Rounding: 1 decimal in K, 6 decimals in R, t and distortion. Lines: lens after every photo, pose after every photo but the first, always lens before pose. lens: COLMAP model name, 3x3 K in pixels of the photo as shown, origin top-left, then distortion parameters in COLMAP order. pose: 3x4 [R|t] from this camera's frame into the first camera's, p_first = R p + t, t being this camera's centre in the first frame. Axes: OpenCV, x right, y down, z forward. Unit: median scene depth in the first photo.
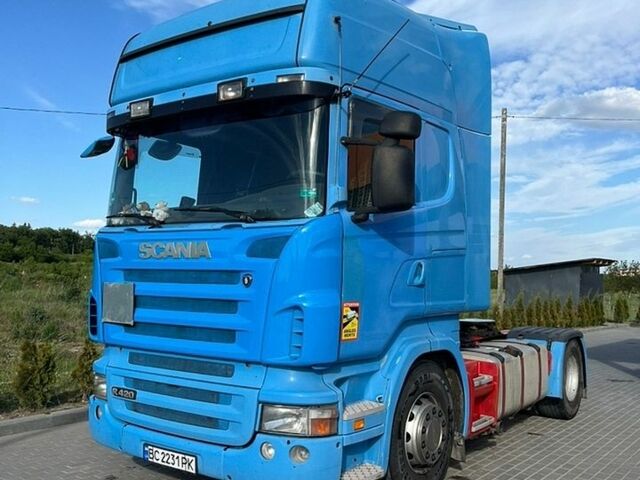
lens RADIAL K [[660.6, 0, 320.0], [0, 660.6, 240.0], [0, 0, 1]] dist [0.097342, -0.254847]
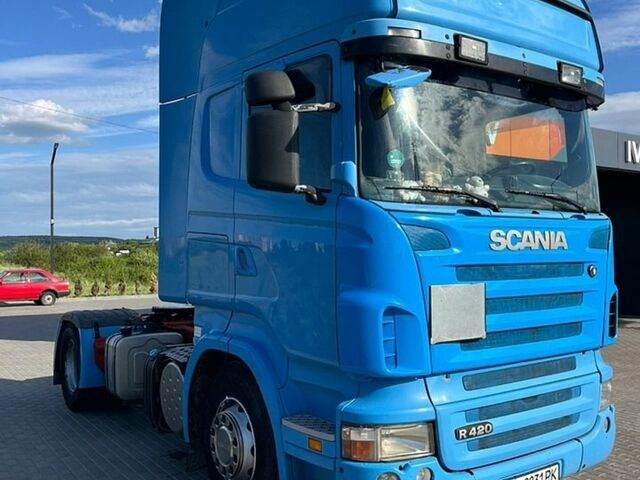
lens RADIAL K [[660.6, 0, 320.0], [0, 660.6, 240.0], [0, 0, 1]] dist [0.097342, -0.254847]
pose [[0.297065, -0.006234, 0.954837, -1.123755], [-0.036572, 0.999171, 0.017901, 0.009869], [-0.954157, -0.040238, 0.296591, 1.013433]]
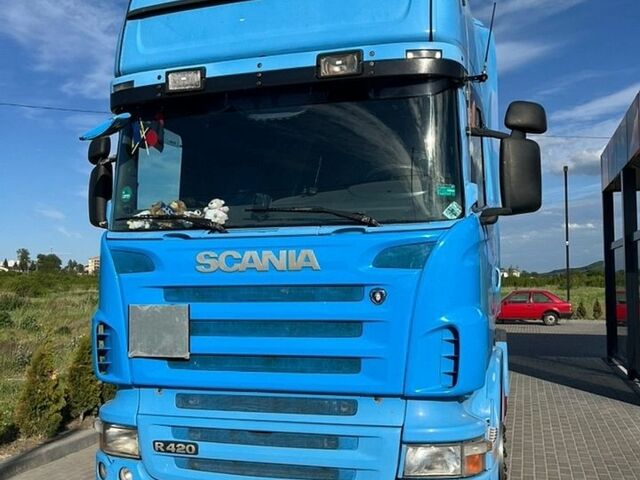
lens RADIAL K [[660.6, 0, 320.0], [0, 660.6, 240.0], [0, 0, 1]] dist [0.097342, -0.254847]
pose [[0.940010, -0.010296, 0.340993, -0.422530], [0.011575, 0.999932, -0.001719, -0.007210], [-0.340952, 0.005563, 0.940064, 0.231945]]
